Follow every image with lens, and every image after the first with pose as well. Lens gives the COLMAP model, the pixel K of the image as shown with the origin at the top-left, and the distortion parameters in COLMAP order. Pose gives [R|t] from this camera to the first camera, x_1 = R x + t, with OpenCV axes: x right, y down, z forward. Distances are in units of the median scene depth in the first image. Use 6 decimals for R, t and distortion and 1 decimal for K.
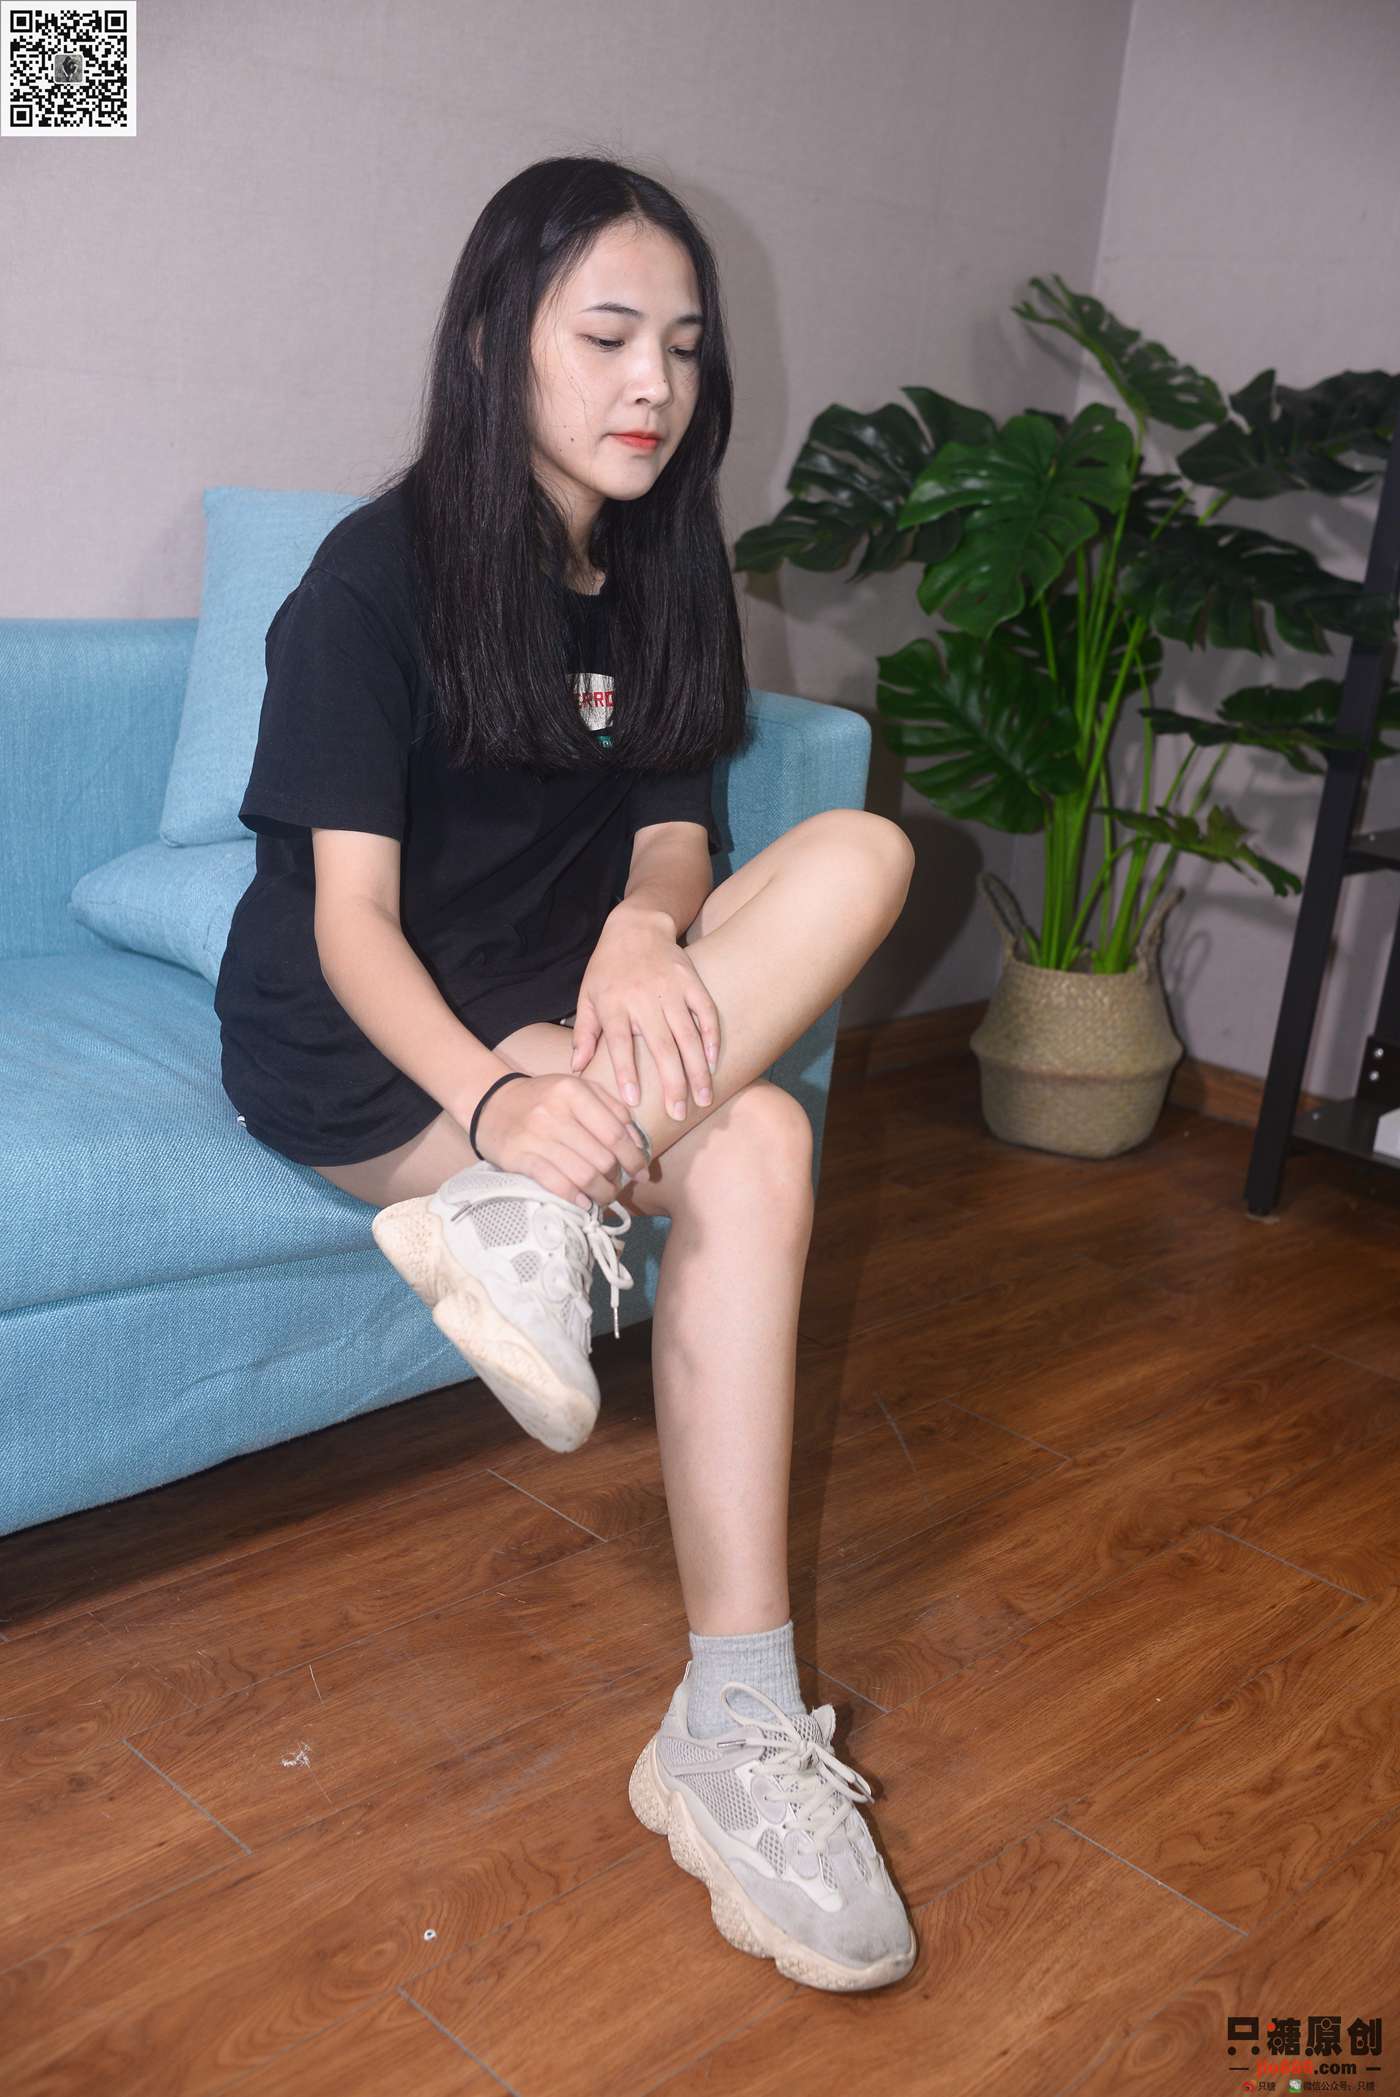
lens RADIAL K [[2195.1, 0, 703.0], [0, 2195.1, 1049.6], [0, 0, 1]] dist [0.009468, 0.000000]
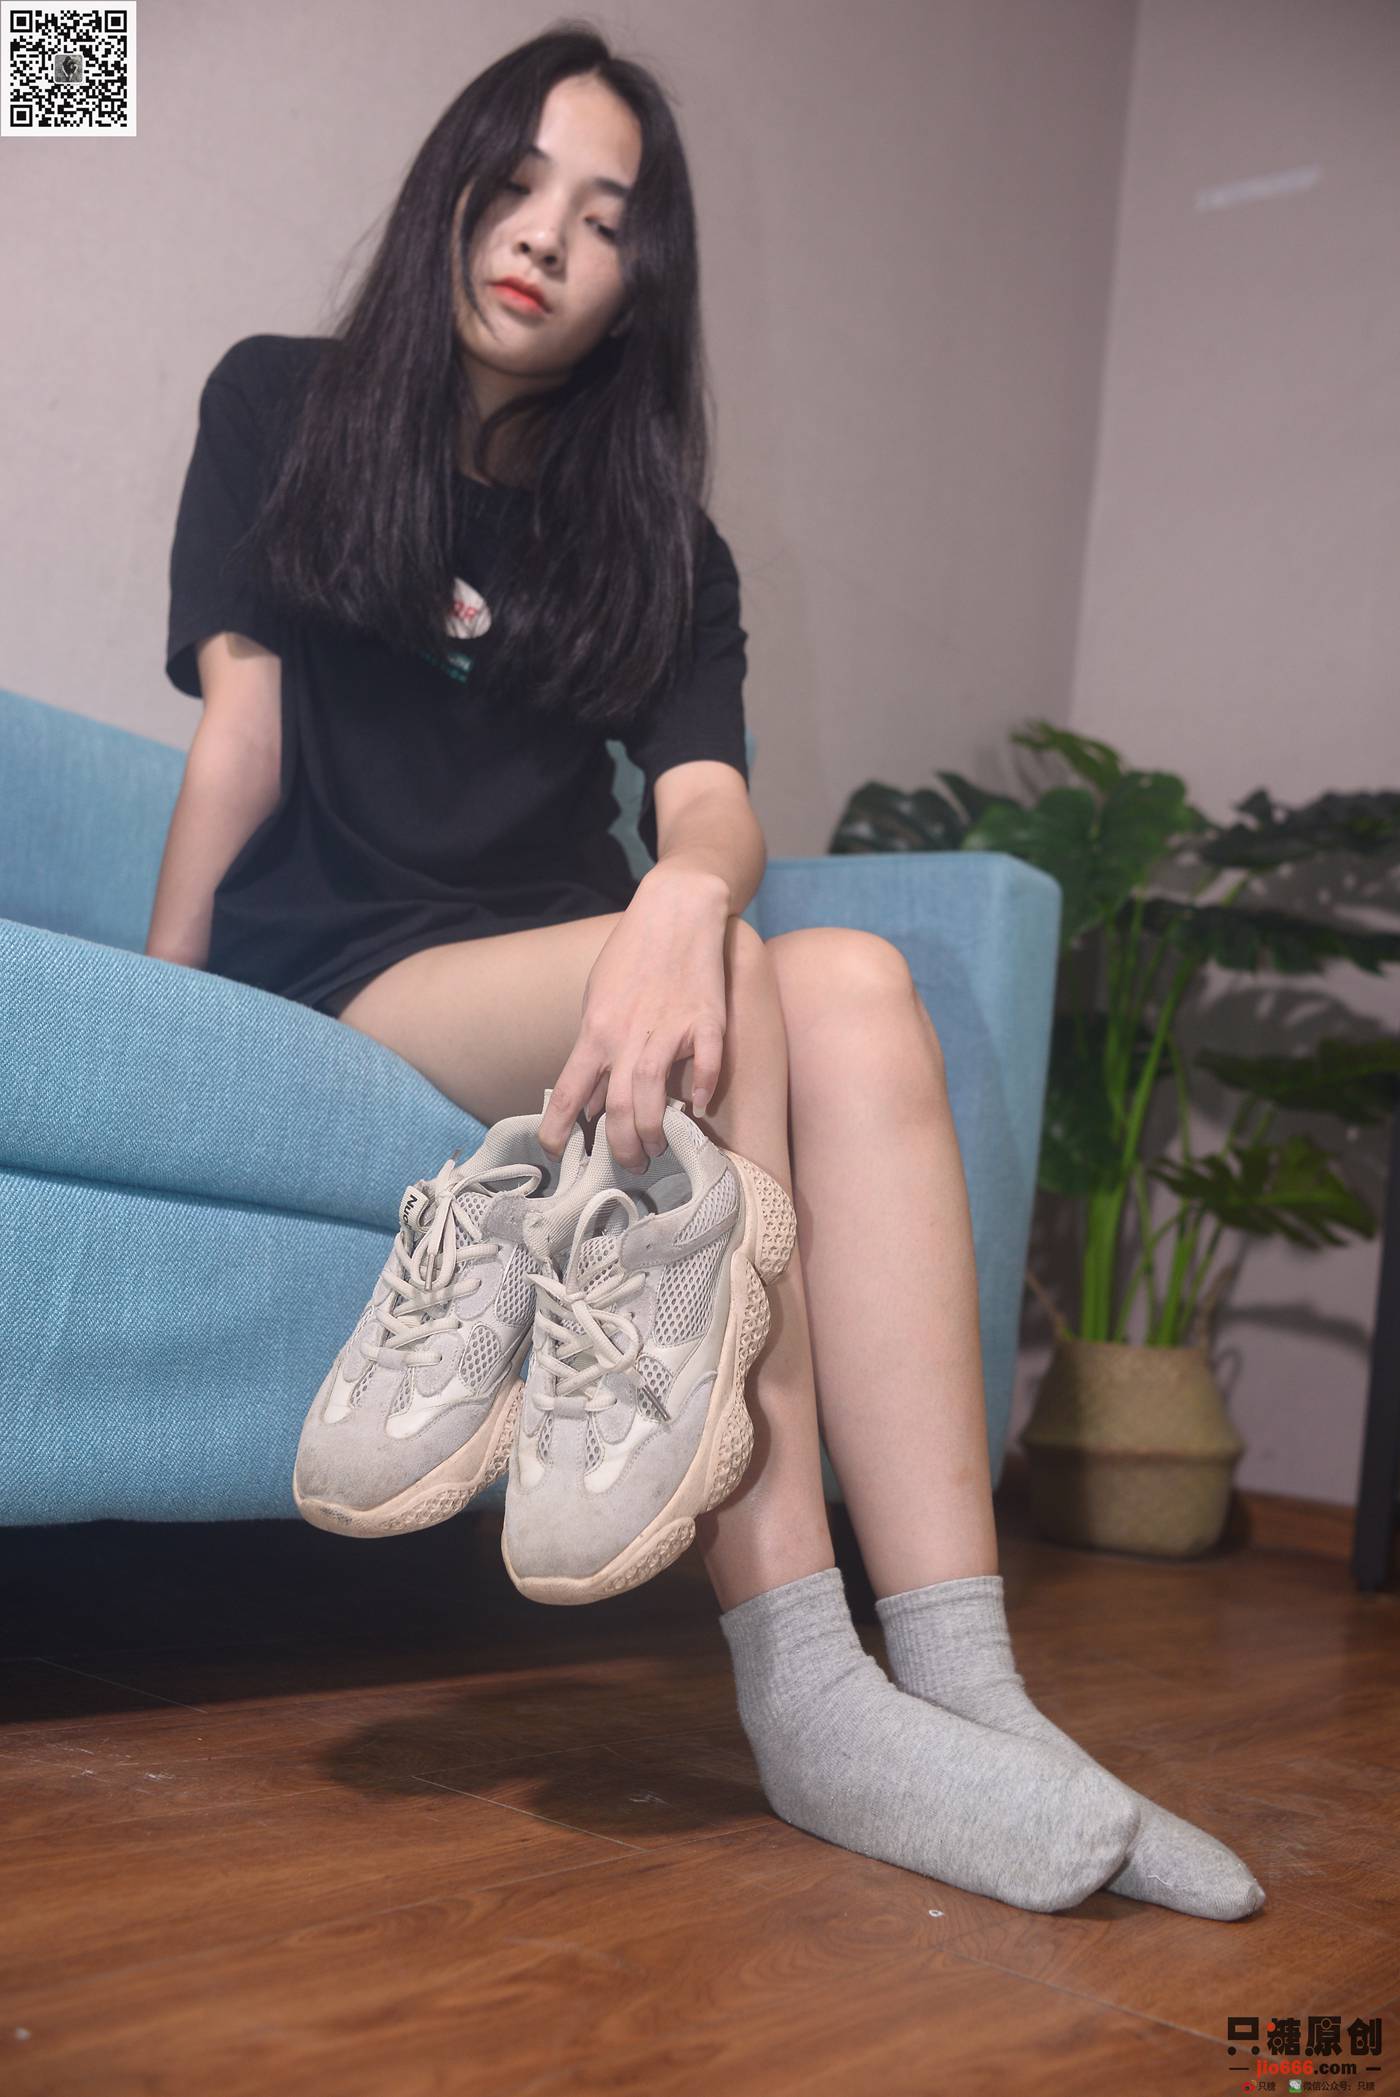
lens RADIAL K [[2195.1, 0, 703.0], [0, 2195.1, 1035.0], [0, 0, 1]] dist [0.009468, 0.000000]
pose [[0.990004, 0.034914, 0.136651, -0.254500], [0.019882, 0.924653, -0.380291, 0.337521], [-0.139632, 0.379206, 0.914716, 0.200067]]
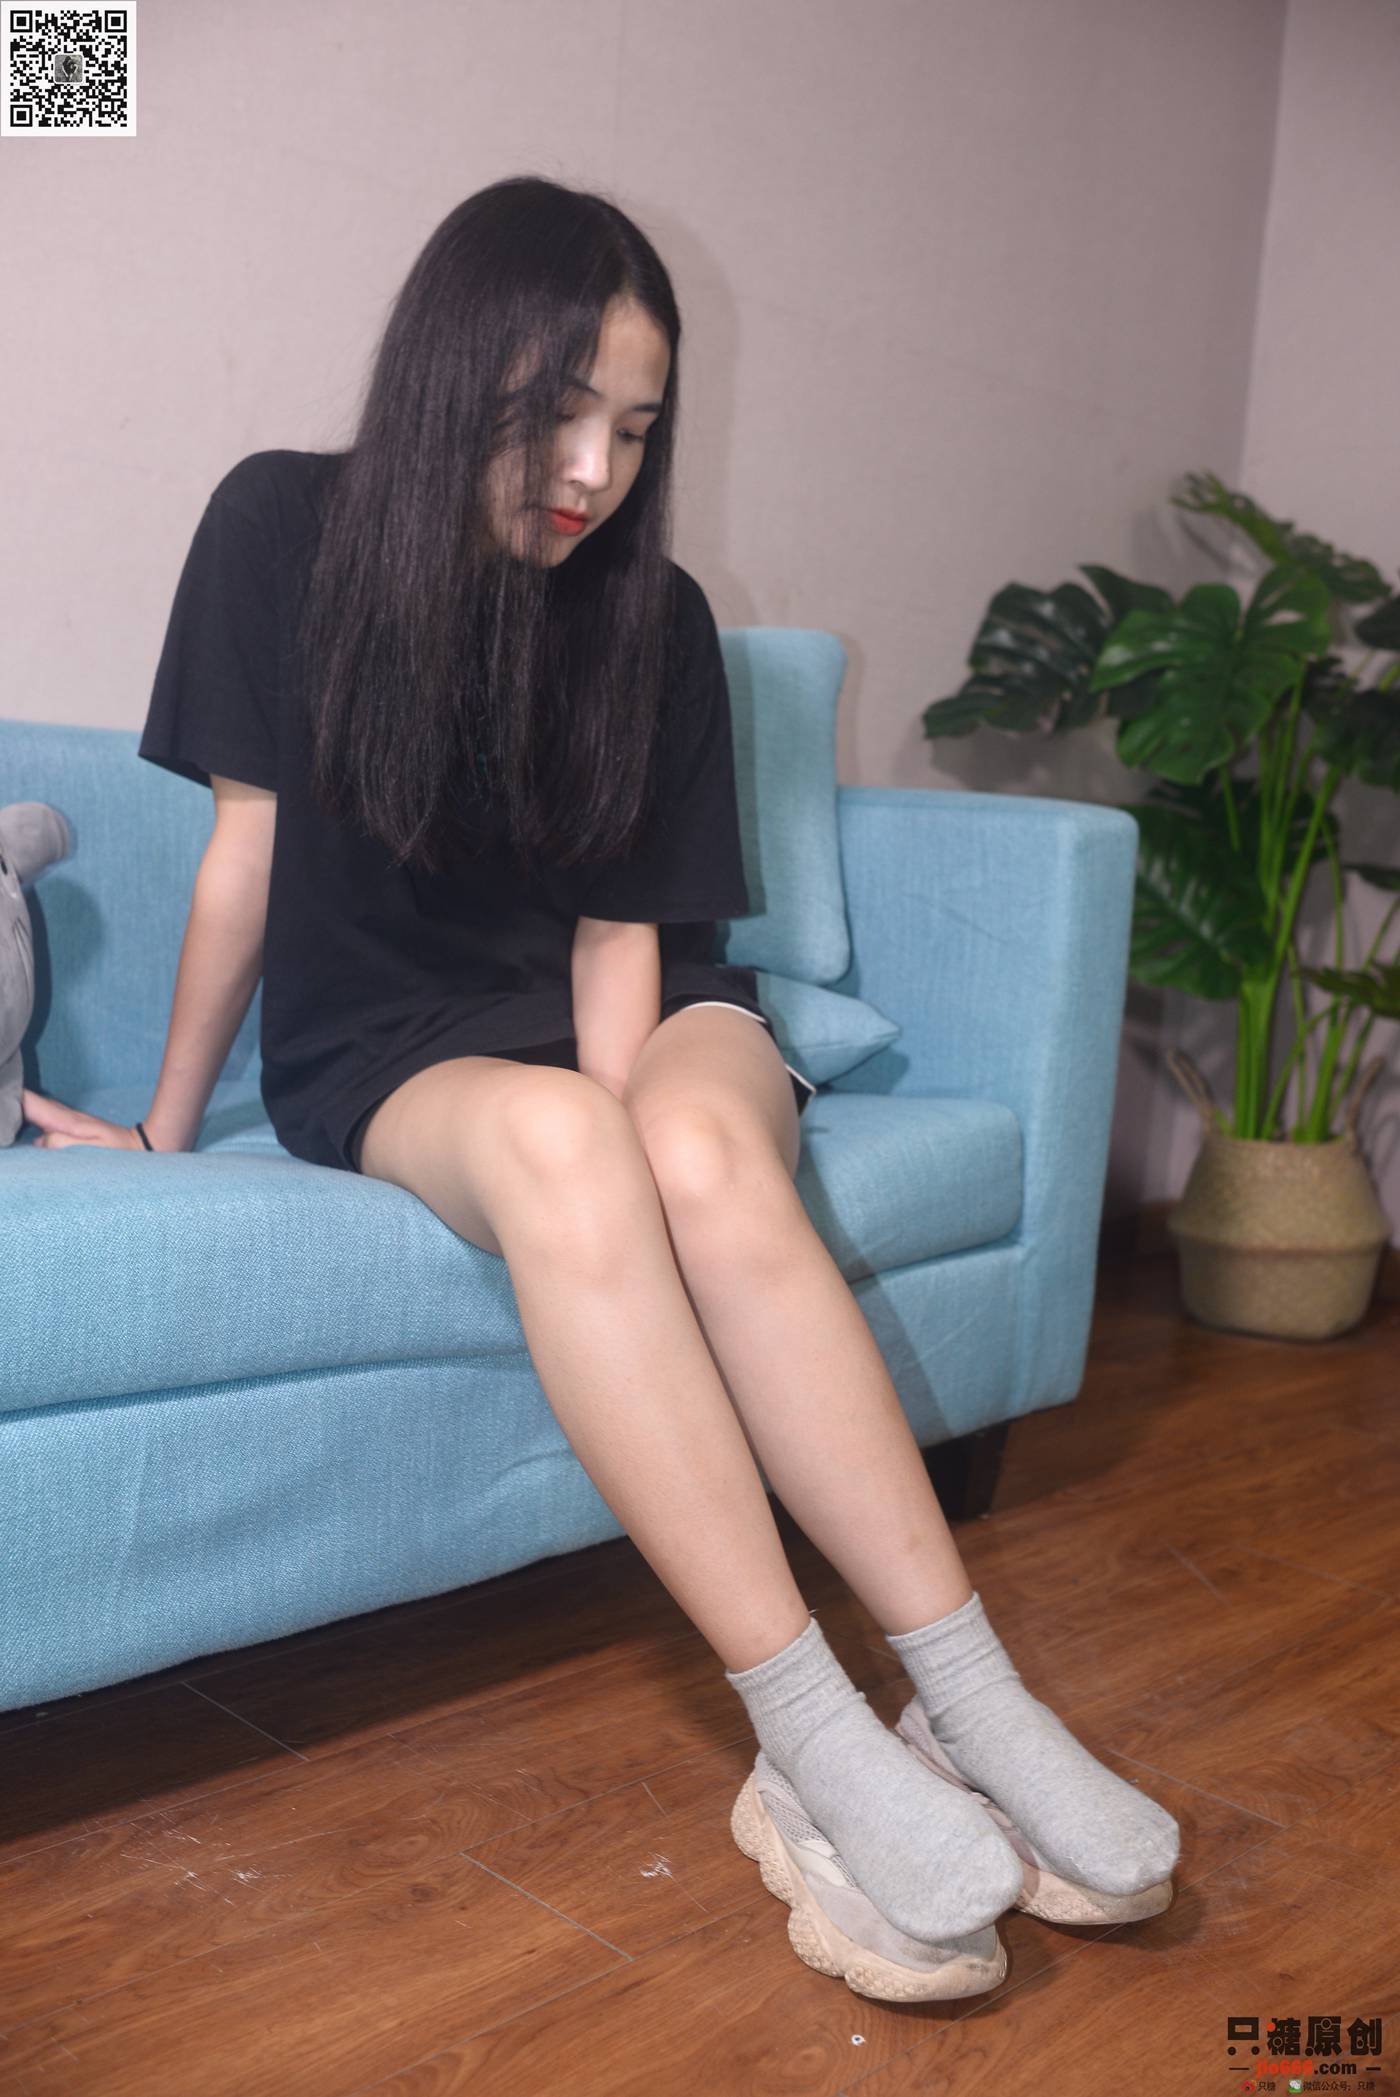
lens RADIAL K [[2195.1, 0, 692.7], [0, 2195.1, 1047.2], [0, 0, 1]] dist [0.009468, 0.000000]
pose [[0.999708, -0.023877, -0.003661, -0.146187], [0.022965, 0.986434, -0.162542, 0.128323], [0.007492, 0.162410, 0.986695, 0.064552]]
